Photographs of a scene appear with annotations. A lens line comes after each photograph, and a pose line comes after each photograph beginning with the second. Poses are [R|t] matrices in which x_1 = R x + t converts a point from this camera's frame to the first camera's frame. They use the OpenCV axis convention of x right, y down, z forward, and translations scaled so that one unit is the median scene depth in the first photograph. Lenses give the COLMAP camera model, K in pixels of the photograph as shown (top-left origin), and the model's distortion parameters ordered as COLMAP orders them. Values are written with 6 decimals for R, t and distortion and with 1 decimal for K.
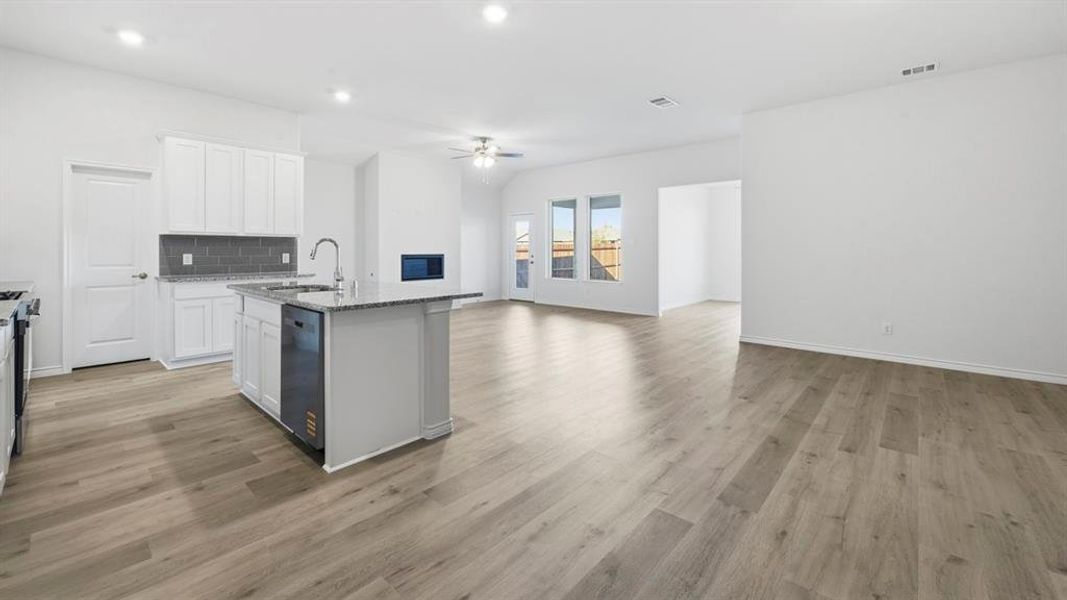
lens RADIAL K [[425.0, 0, 537.3], [0, 425.0, 280.6], [0, 0, 1]] dist [-0.008723, -0.000532]
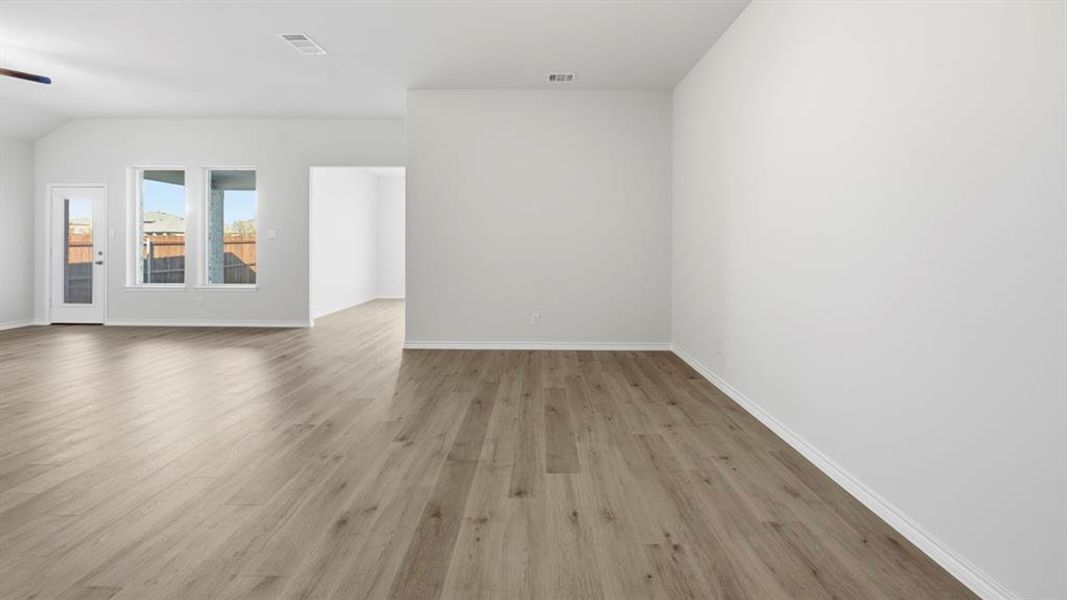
lens RADIAL K [[425.0, 0, 534.0], [0, 425.0, 275.7], [0, 0, 1]] dist [-0.008723, -0.000532]
pose [[0.751219, -0.045590, 0.658477, 0.115775], [0.044840, 0.998832, 0.017999, -0.010447], [-0.658528, 0.016005, 0.752386, 0.172823]]
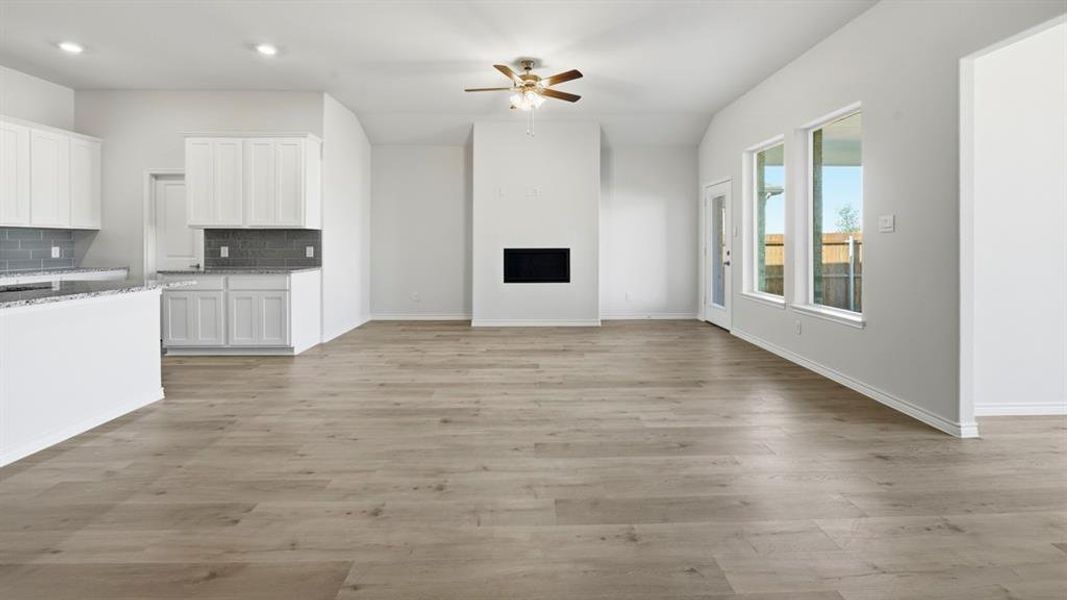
lens RADIAL K [[425.0, 0, 537.9], [0, 425.0, 269.6], [0, 0, 1]] dist [-0.008723, -0.000532]
pose [[0.681131, 0.043063, -0.730894, 0.423368], [-0.050449, 0.998657, 0.011824, -0.051016], [0.730422, 0.028819, 0.682388, 0.744083]]
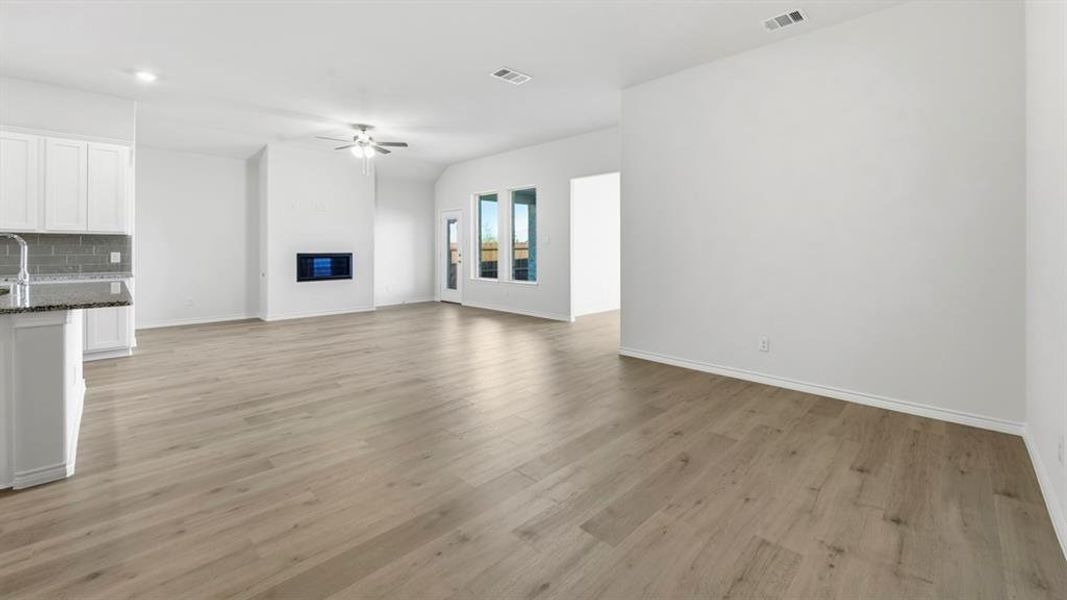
lens RADIAL K [[425.0, 0, 535.0], [0, 425.0, 276.3], [0, 0, 1]] dist [-0.008723, -0.000532]
pose [[0.998569, 0.002328, -0.053424, 0.368563], [-0.002753, 0.999965, -0.007882, -0.006890], [0.053404, 0.008018, 0.998541, 0.139045]]
